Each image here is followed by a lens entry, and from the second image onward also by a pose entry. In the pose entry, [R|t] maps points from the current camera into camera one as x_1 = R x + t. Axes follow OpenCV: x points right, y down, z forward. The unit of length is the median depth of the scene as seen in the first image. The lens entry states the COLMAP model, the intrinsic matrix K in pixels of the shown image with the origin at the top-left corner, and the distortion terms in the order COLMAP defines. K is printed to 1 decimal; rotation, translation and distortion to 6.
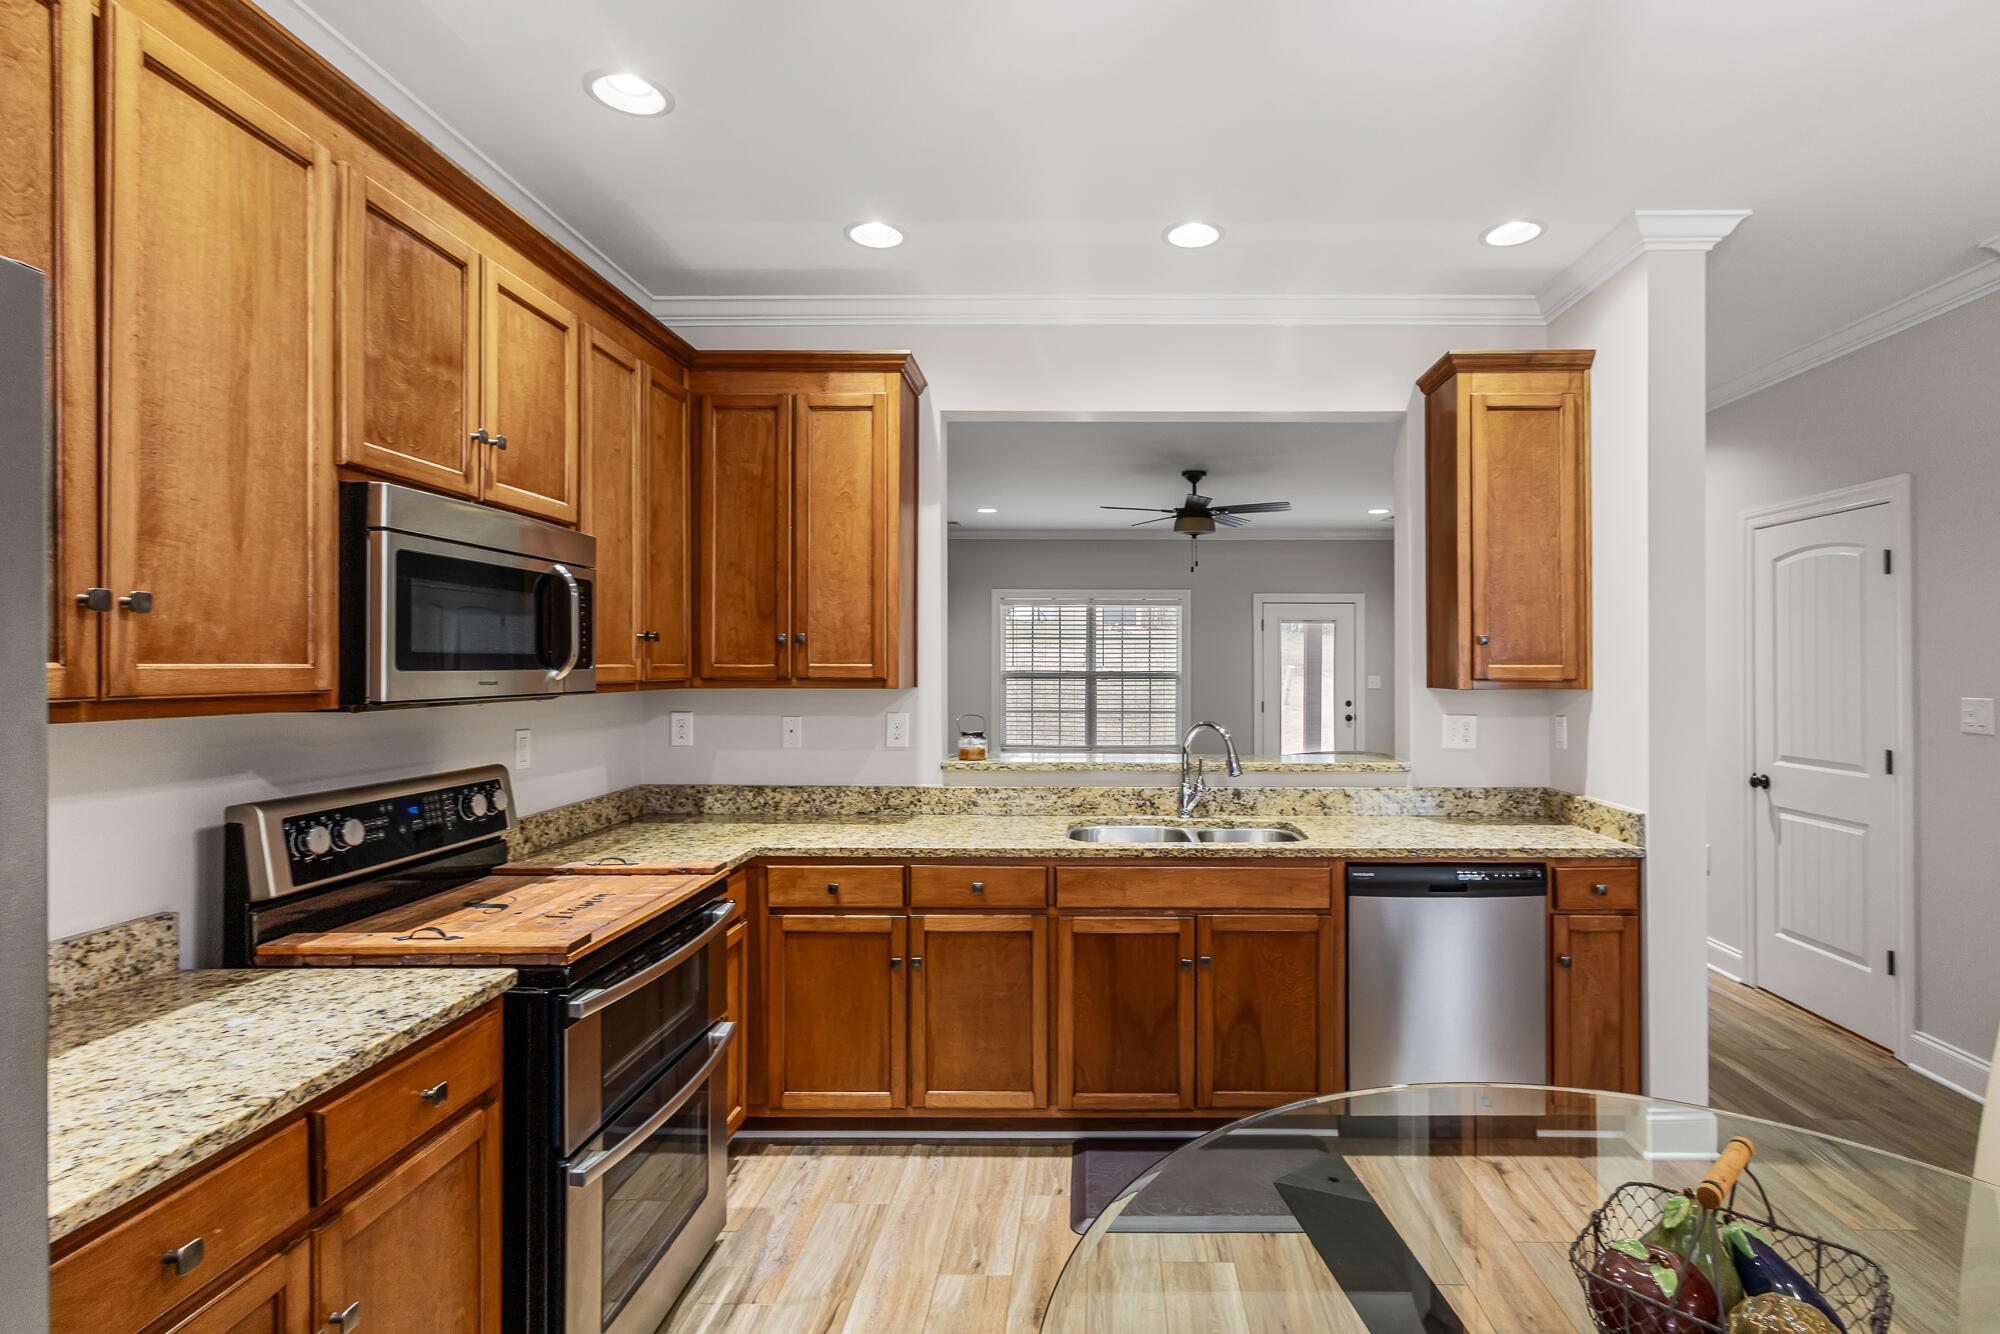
lens RADIAL K [[1022.7, 0, 1083.7], [0, 1022.7, 659.6], [0, 0, 1]] dist [-0.000620, 0.000560]
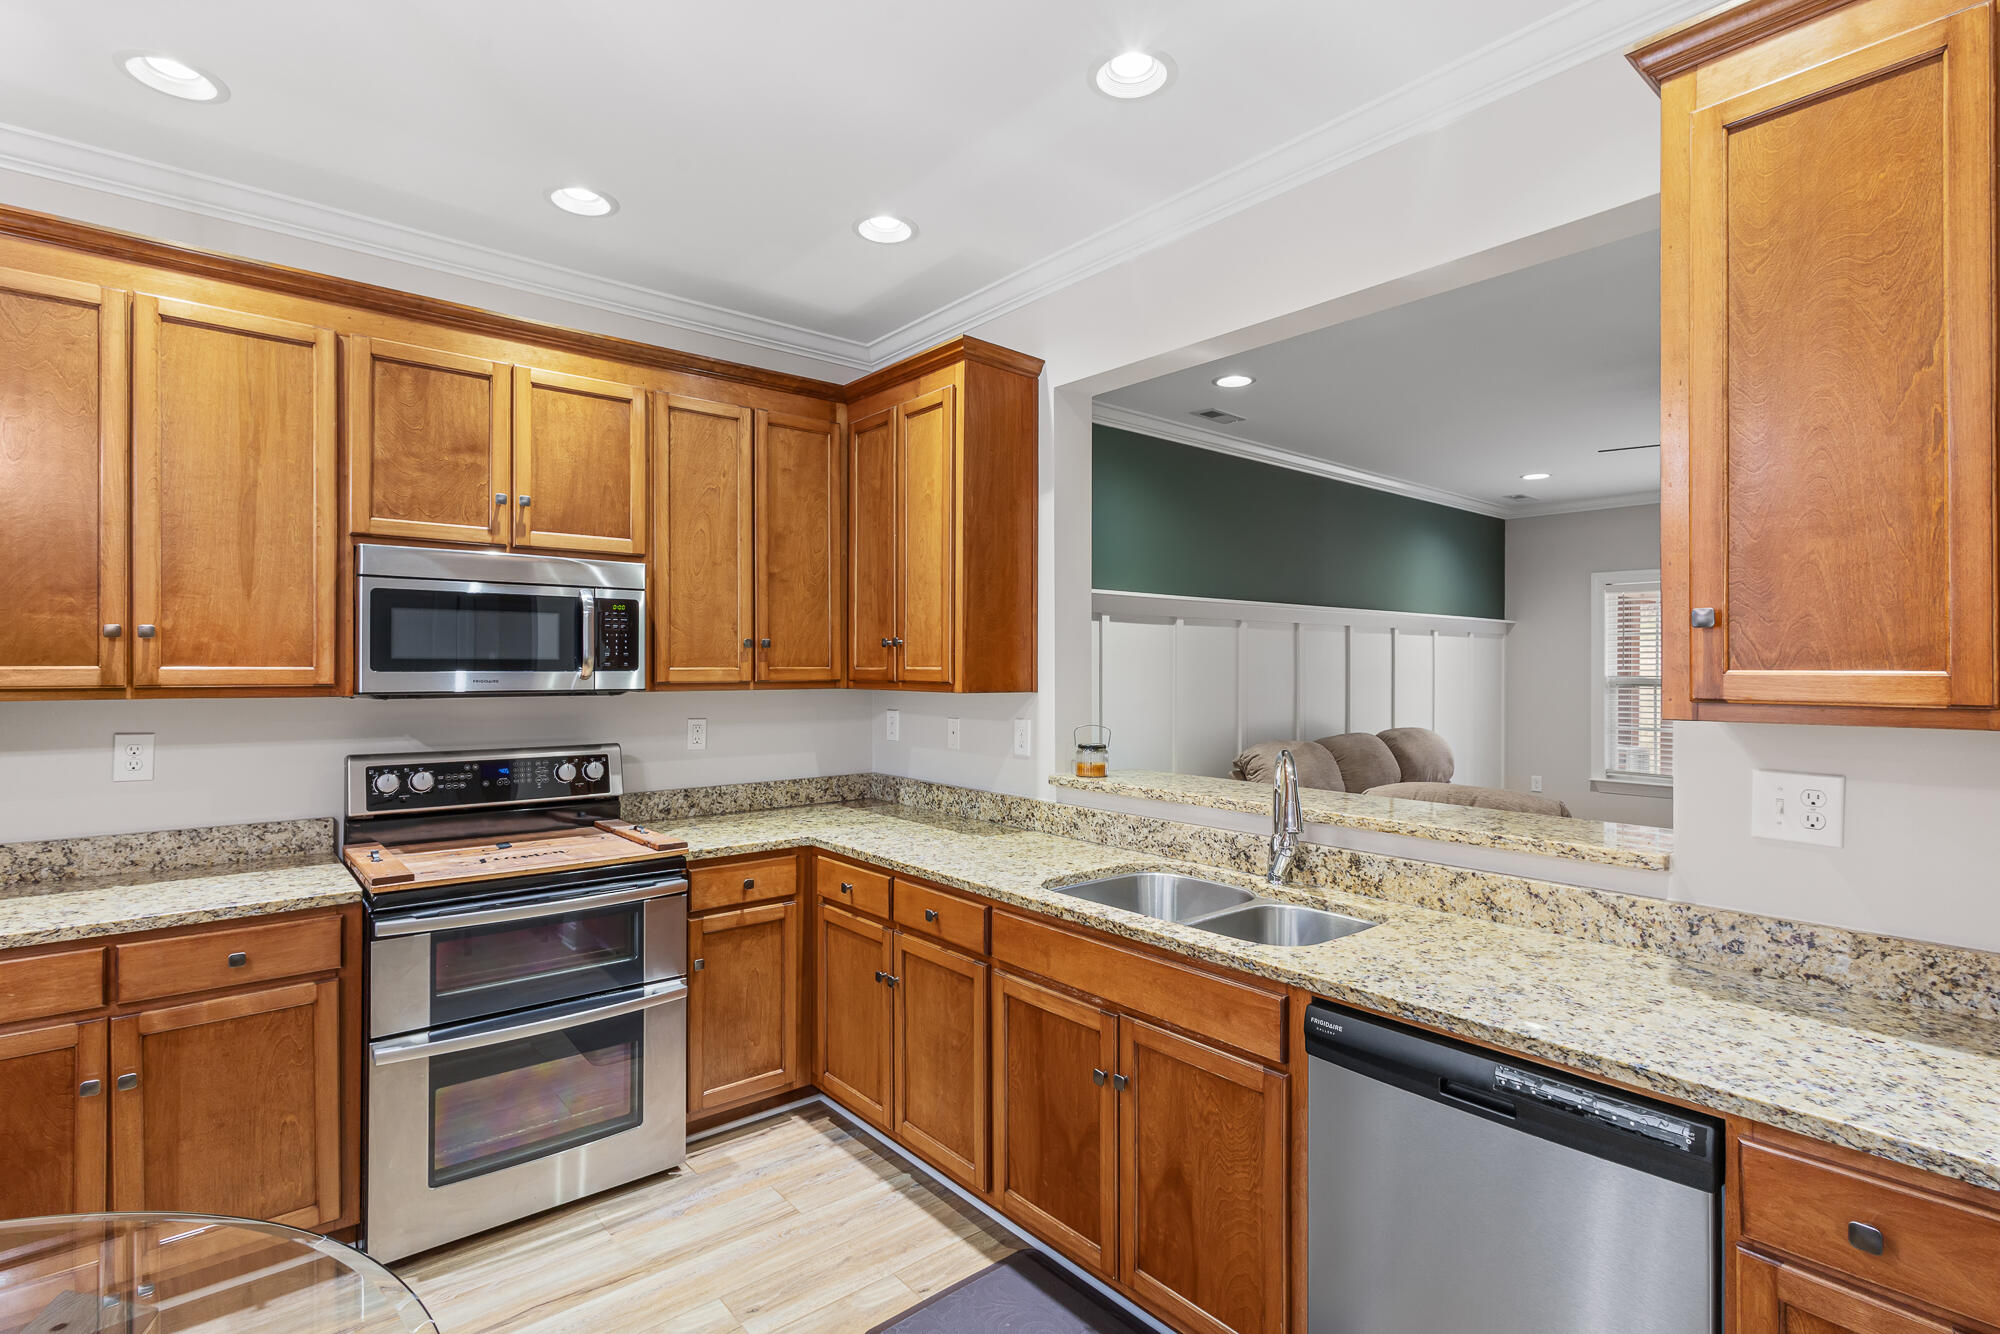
lens RADIAL K [[968.4, 0, 1001.0], [0, 968.4, 663.5], [0, 0, 1]] dist [-0.002081, 0.001536]
pose [[0.631917, -0.001959, -0.775034, 0.723186], [0.002698, 0.999996, -0.000328, 0.001806], [0.775031, -0.001884, 0.631920, 0.616199]]
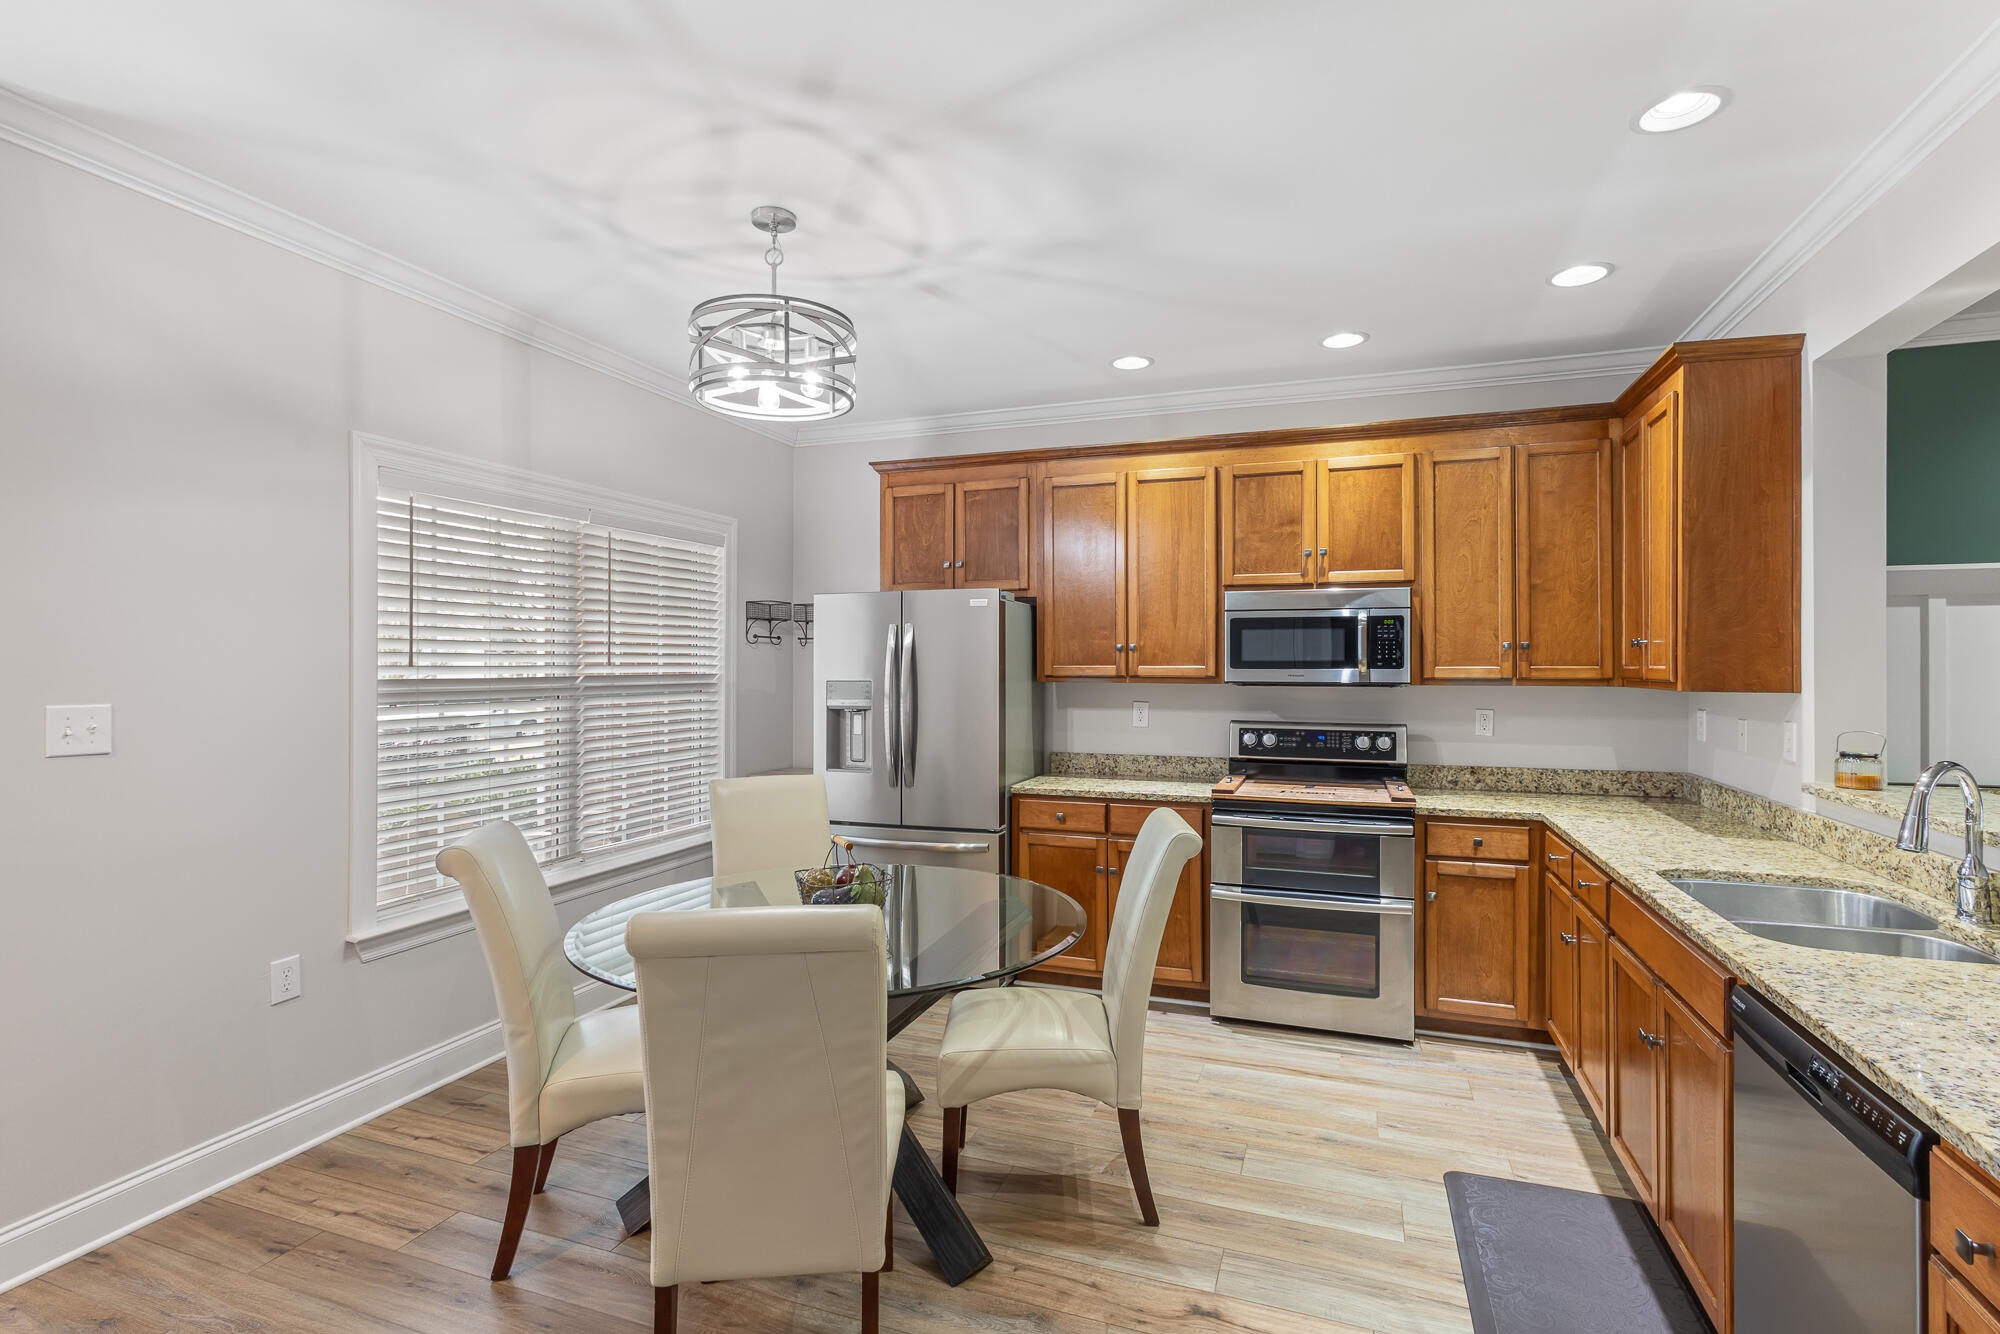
lens RADIAL K [[947.9, 0, 978.8], [0, 947.9, 662.3], [0, 0, 1]] dist [-0.001657, 0.000239]
pose [[-0.379038, -0.003918, -0.925373, 1.212096], [0.003712, 0.999977, -0.005754, 0.004605], [0.925374, -0.005616, -0.379014, 0.970587]]
